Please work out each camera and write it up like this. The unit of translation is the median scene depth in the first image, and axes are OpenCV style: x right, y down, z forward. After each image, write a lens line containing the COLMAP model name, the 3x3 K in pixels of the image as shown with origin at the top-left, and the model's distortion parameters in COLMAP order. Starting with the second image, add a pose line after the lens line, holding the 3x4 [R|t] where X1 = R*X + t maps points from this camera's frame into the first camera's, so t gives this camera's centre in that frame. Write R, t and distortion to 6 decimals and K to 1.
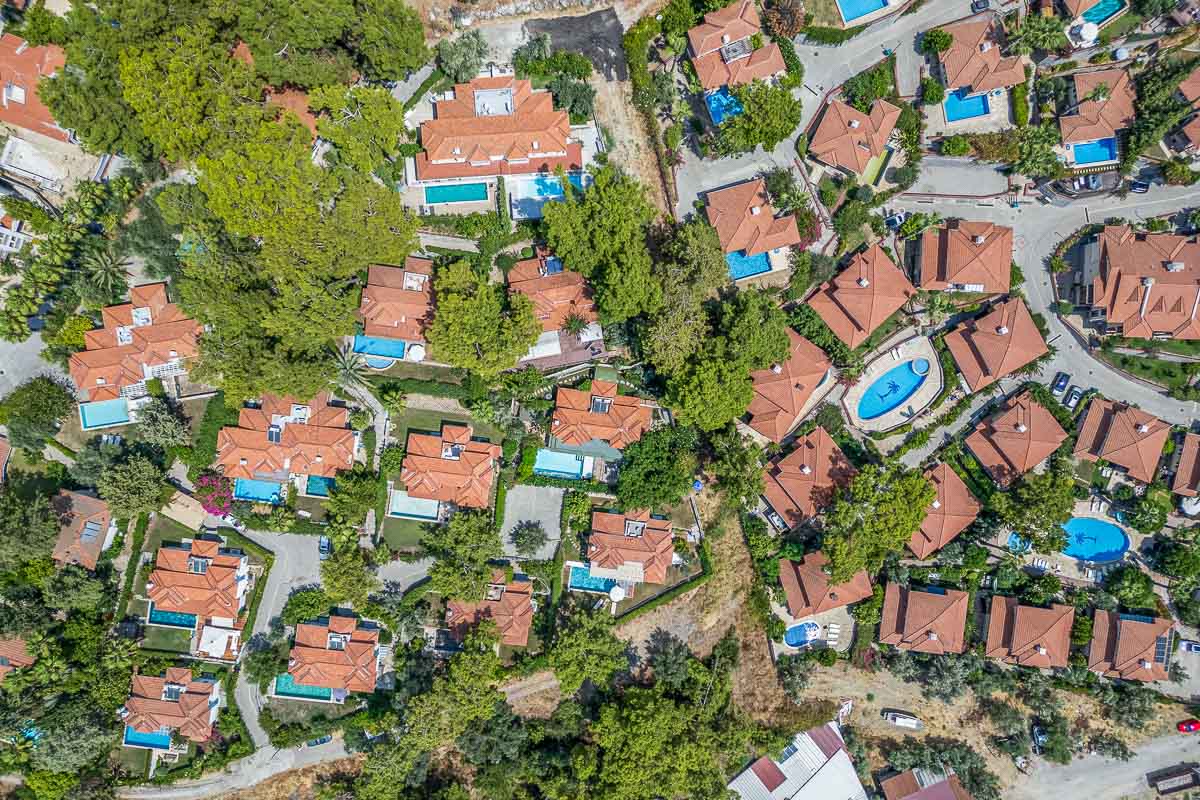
lens RADIAL K [[836.2, 0, 598.6], [0, 836.2, 398.7], [0, 0, 1]] dist [0.023264, -0.024963]
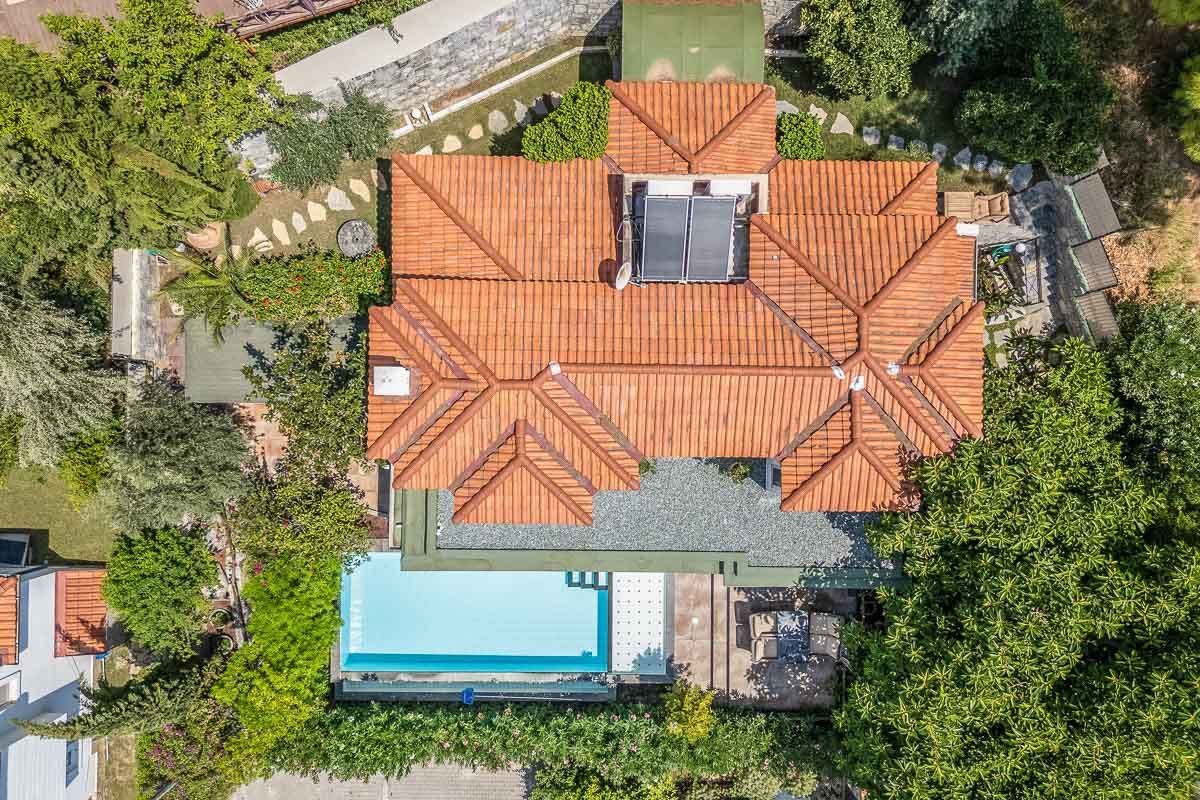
lens RADIAL K [[836.2, 0, 603.0], [0, 836.2, 406.0], [0, 0, 1]] dist [0.023264, -0.024963]
pose [[0.993281, -0.115719, -0.001093, -0.014886], [0.115724, 0.993215, 0.011512, 0.034228], [-0.000246, -0.011561, 0.999933, 0.831810]]
